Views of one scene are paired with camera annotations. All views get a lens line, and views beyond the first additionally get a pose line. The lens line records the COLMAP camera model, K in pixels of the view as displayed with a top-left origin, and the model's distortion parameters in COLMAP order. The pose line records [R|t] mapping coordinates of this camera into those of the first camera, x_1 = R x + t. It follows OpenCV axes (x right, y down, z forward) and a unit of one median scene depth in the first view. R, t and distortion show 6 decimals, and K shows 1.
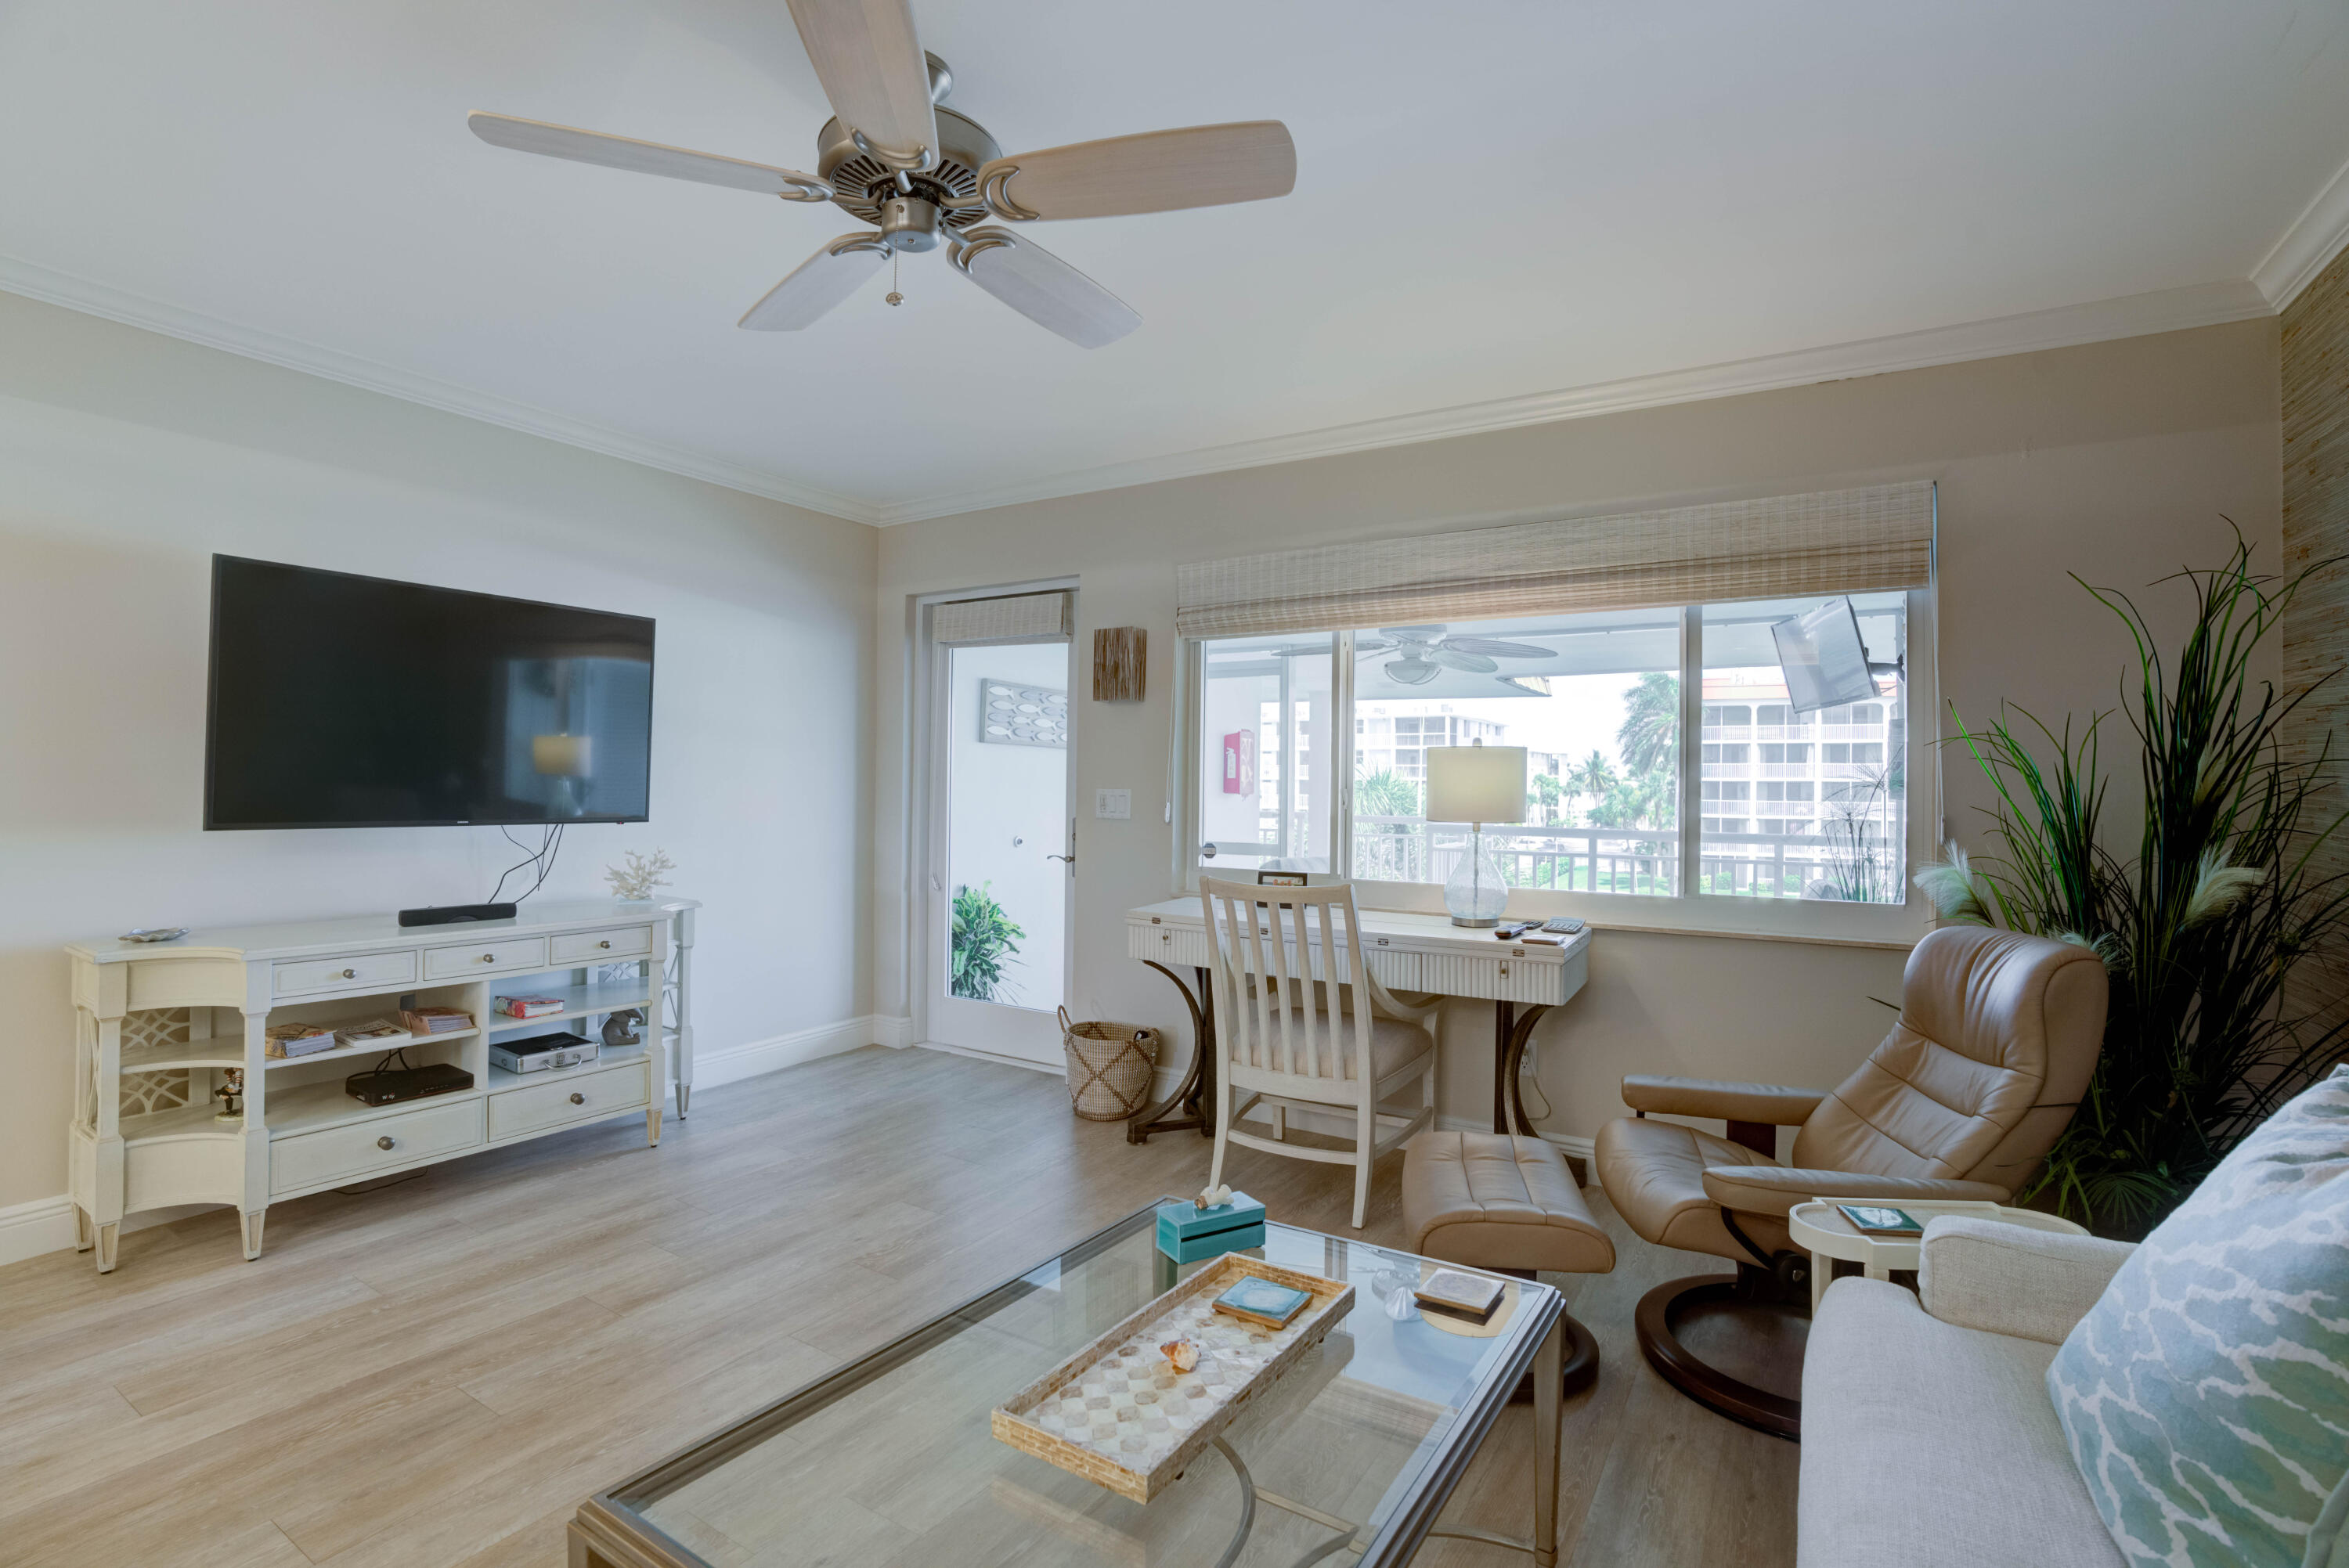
lens RADIAL K [[1071.6, 0, 1178.6], [0, 1071.6, 780.8], [0, 0, 1]] dist [-0.070975, 0.026462]
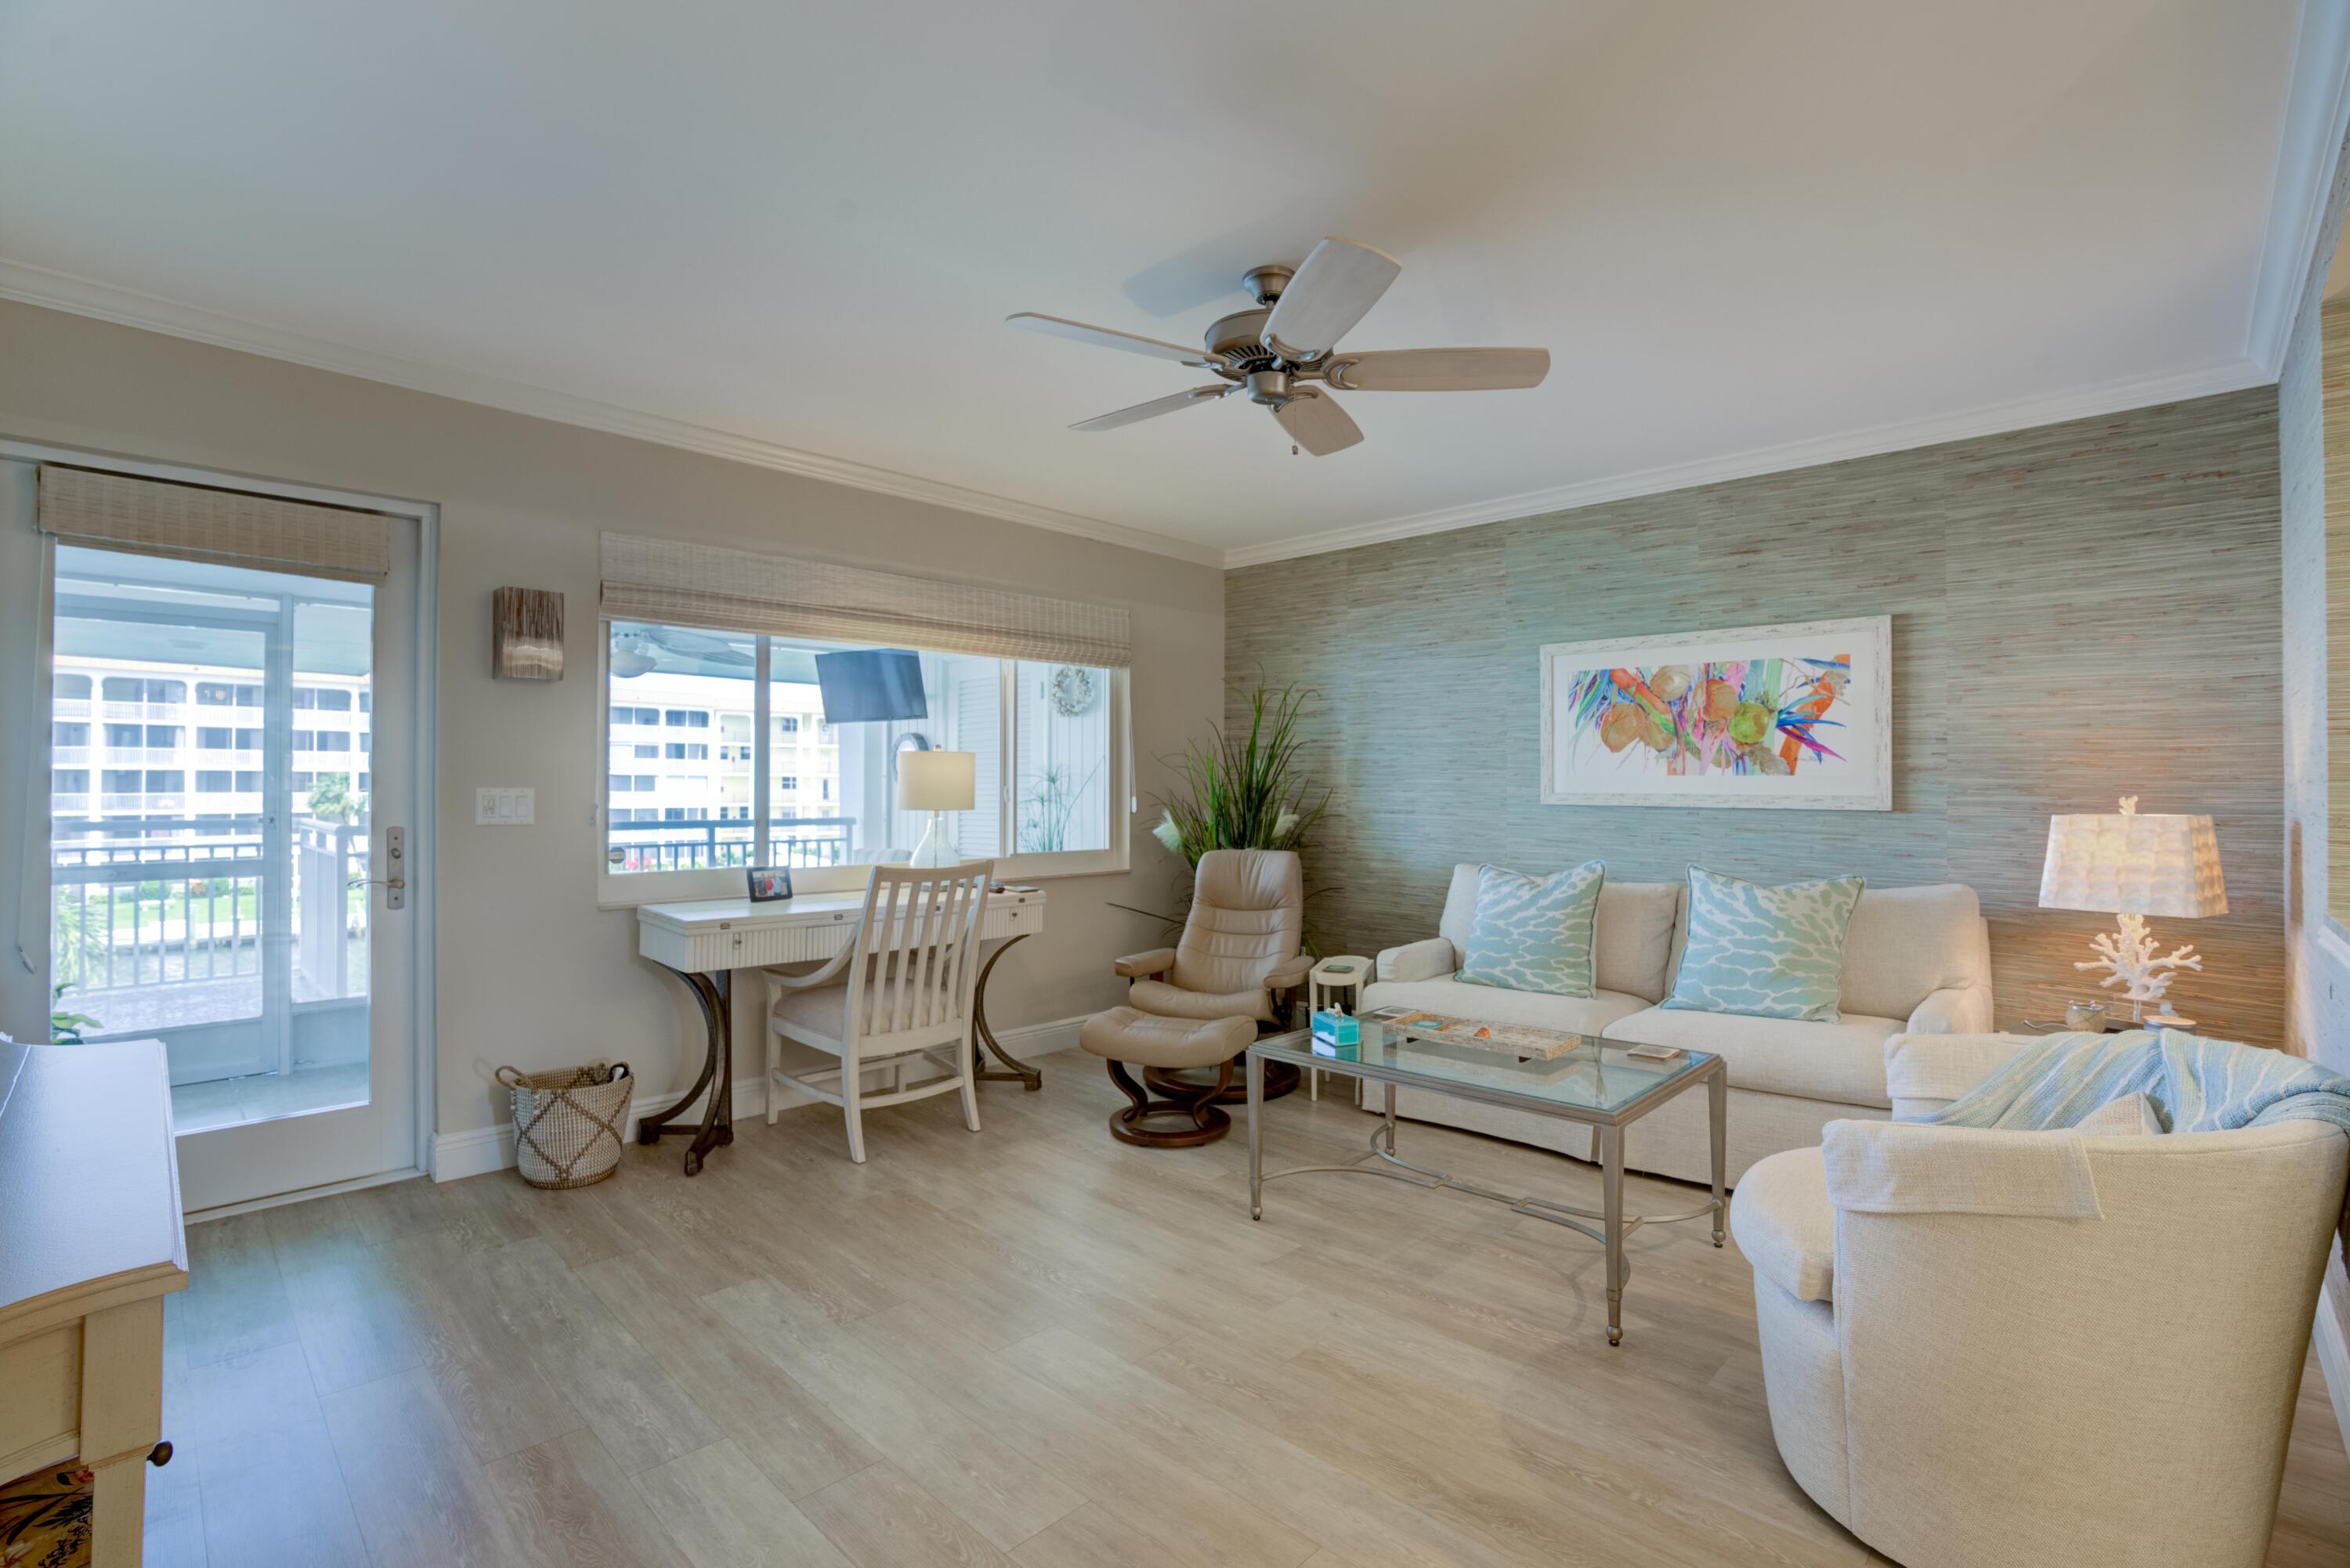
lens RADIAL K [[1072.1, 0, 1179.2], [0, 1072.1, 775.4], [0, 0, 1]] dist [-0.070975, 0.026462]
pose [[0.211942, -0.001236, 0.977282, -0.910600], [-0.004655, 0.999987, 0.002274, -0.007435], [-0.977271, -0.005031, 0.211933, 0.439860]]
